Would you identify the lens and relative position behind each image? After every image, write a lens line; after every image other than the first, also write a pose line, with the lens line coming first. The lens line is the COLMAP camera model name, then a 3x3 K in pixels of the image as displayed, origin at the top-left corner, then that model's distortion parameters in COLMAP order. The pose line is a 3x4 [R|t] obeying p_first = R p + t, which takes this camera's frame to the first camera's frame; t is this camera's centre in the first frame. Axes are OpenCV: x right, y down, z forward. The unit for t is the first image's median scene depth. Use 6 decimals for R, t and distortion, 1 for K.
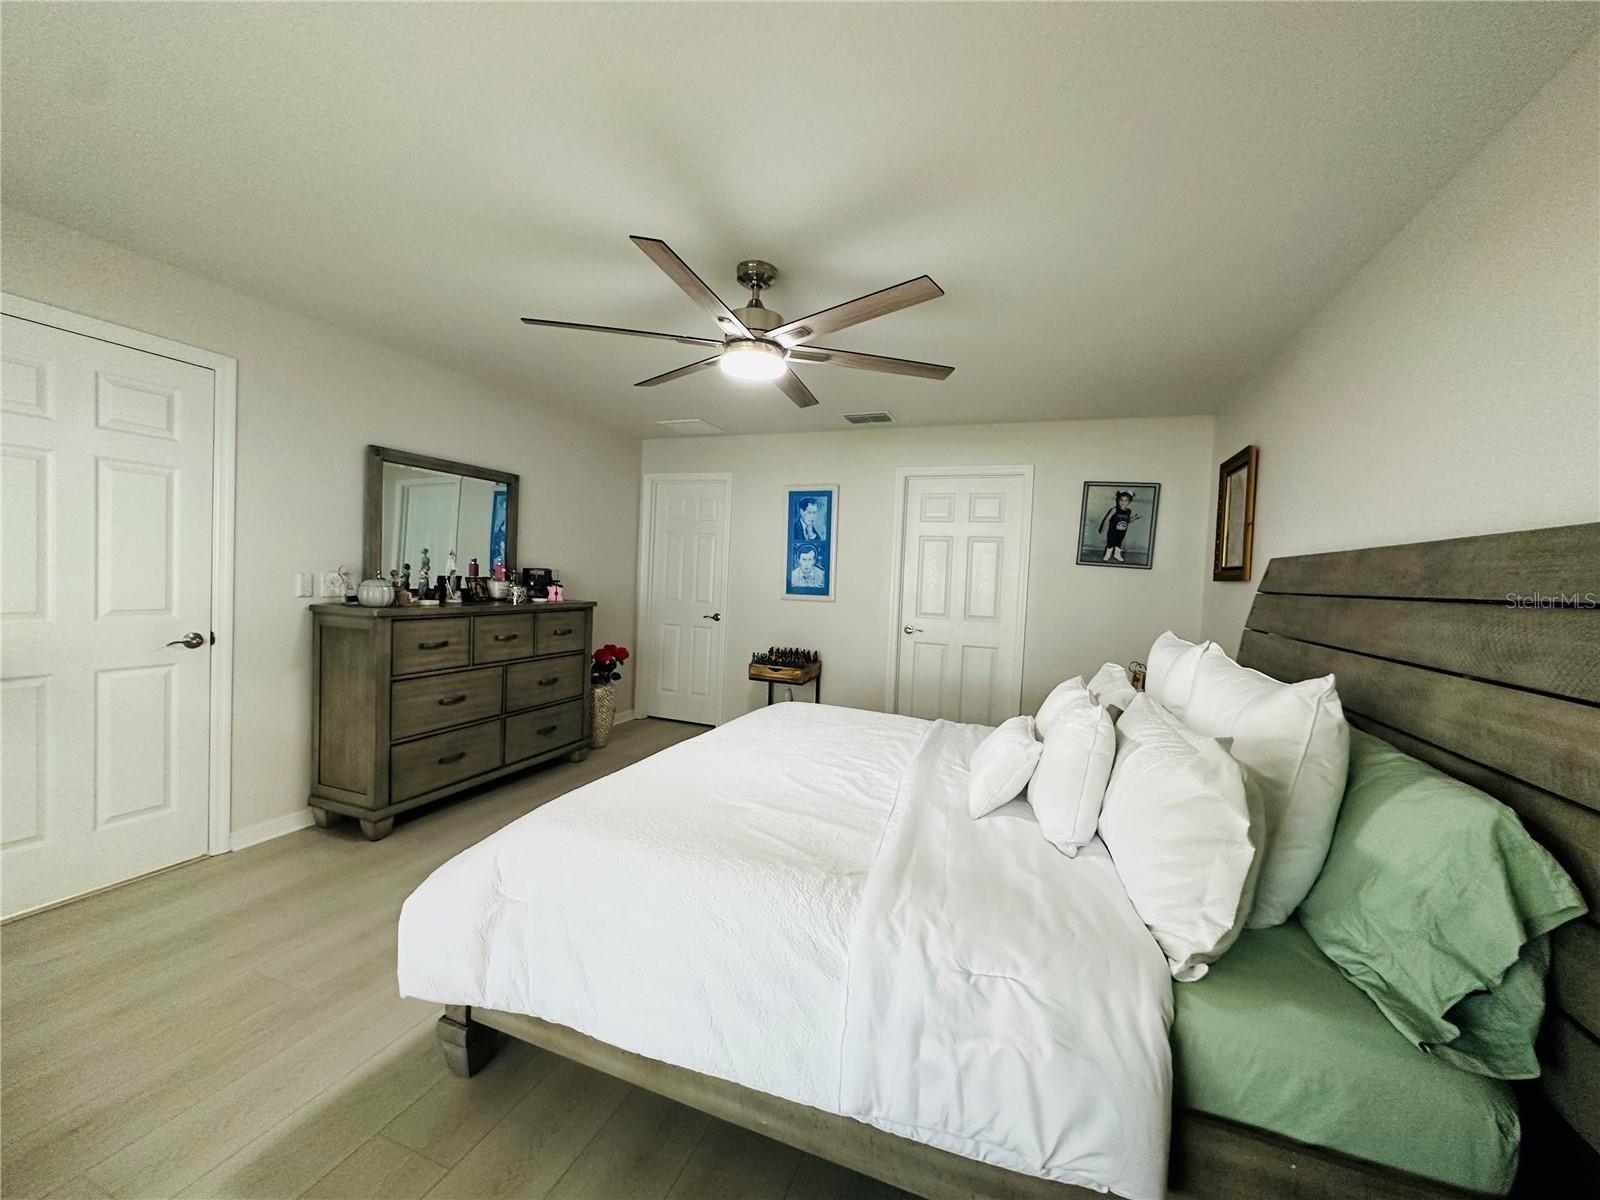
lens RADIAL K [[639.0, 0, 794.9], [0, 639.0, 600.1], [0, 0, 1]] dist [-0.000022, -0.000002]
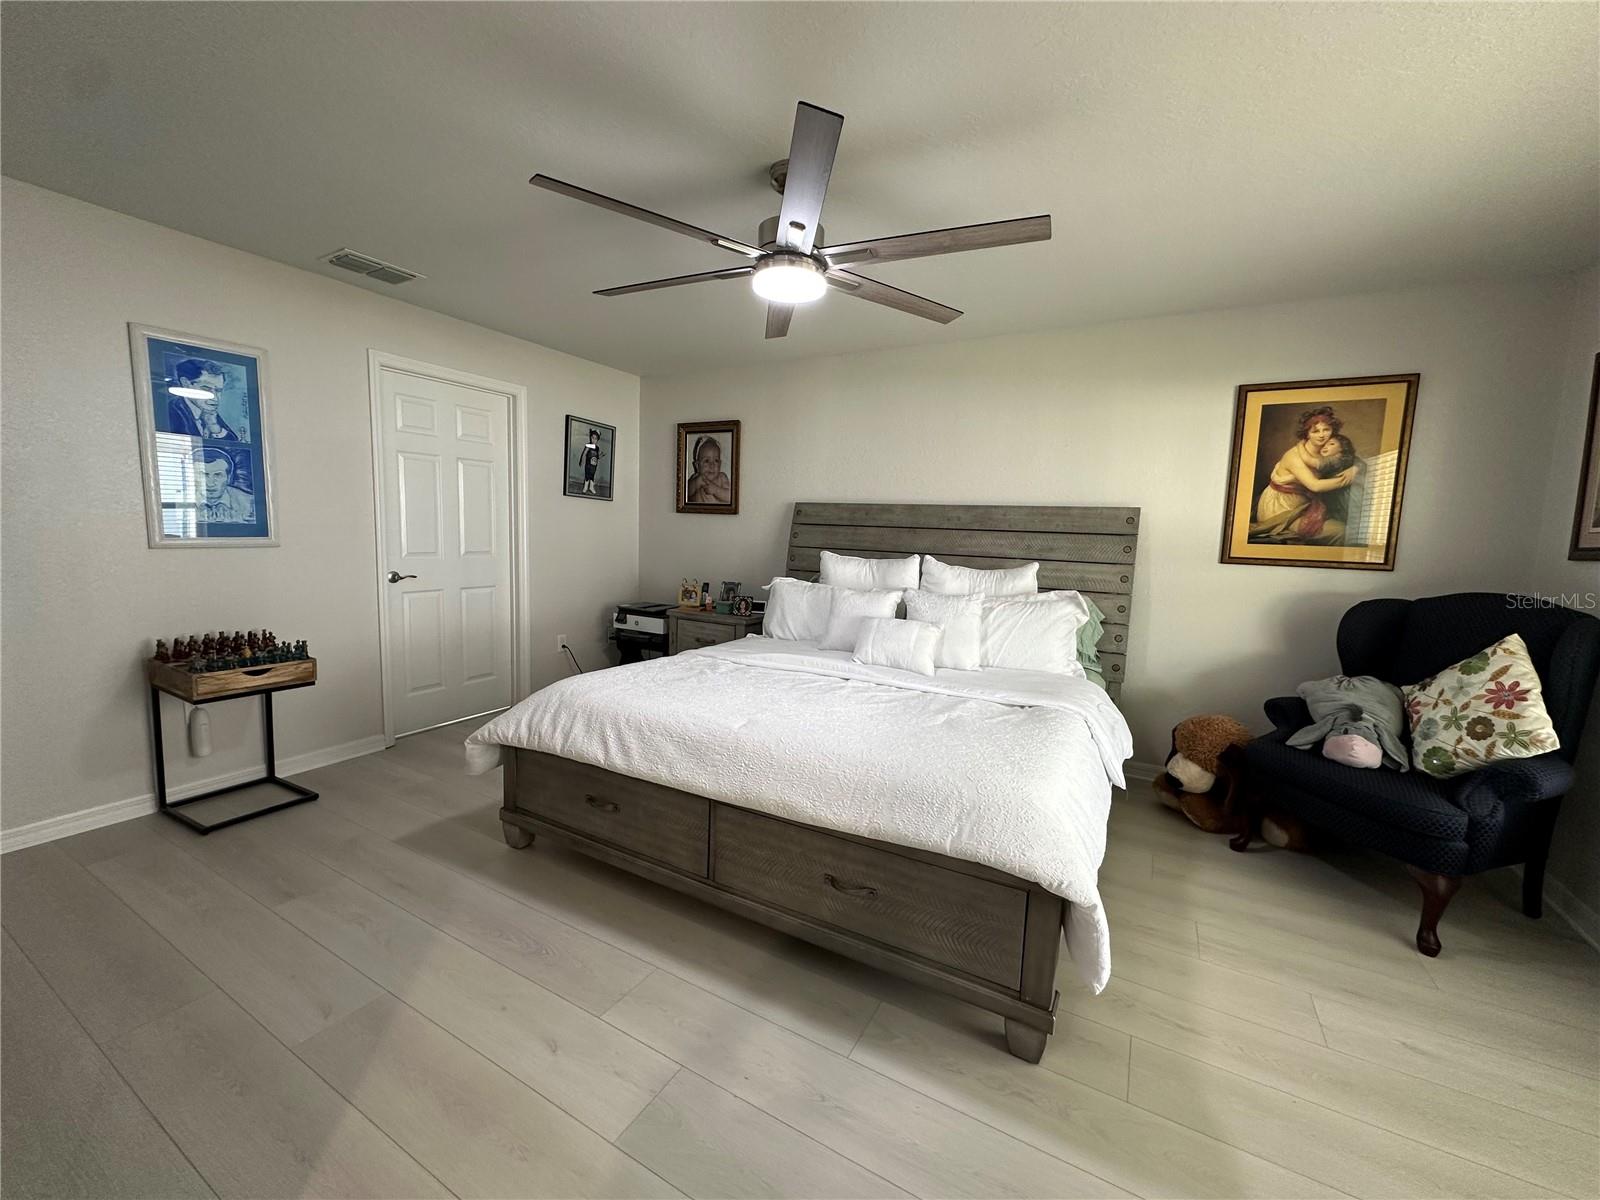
lens RADIAL K [[639.0, 0, 797.7], [0, 639.0, 601.7], [0, 0, 1]] dist [-0.000022, -0.000002]
pose [[0.144654, -0.149867, 0.978067, -0.556993], [0.009685, 0.988630, 0.150054, -0.037471], [-0.989435, -0.012233, 0.144461, 0.479640]]
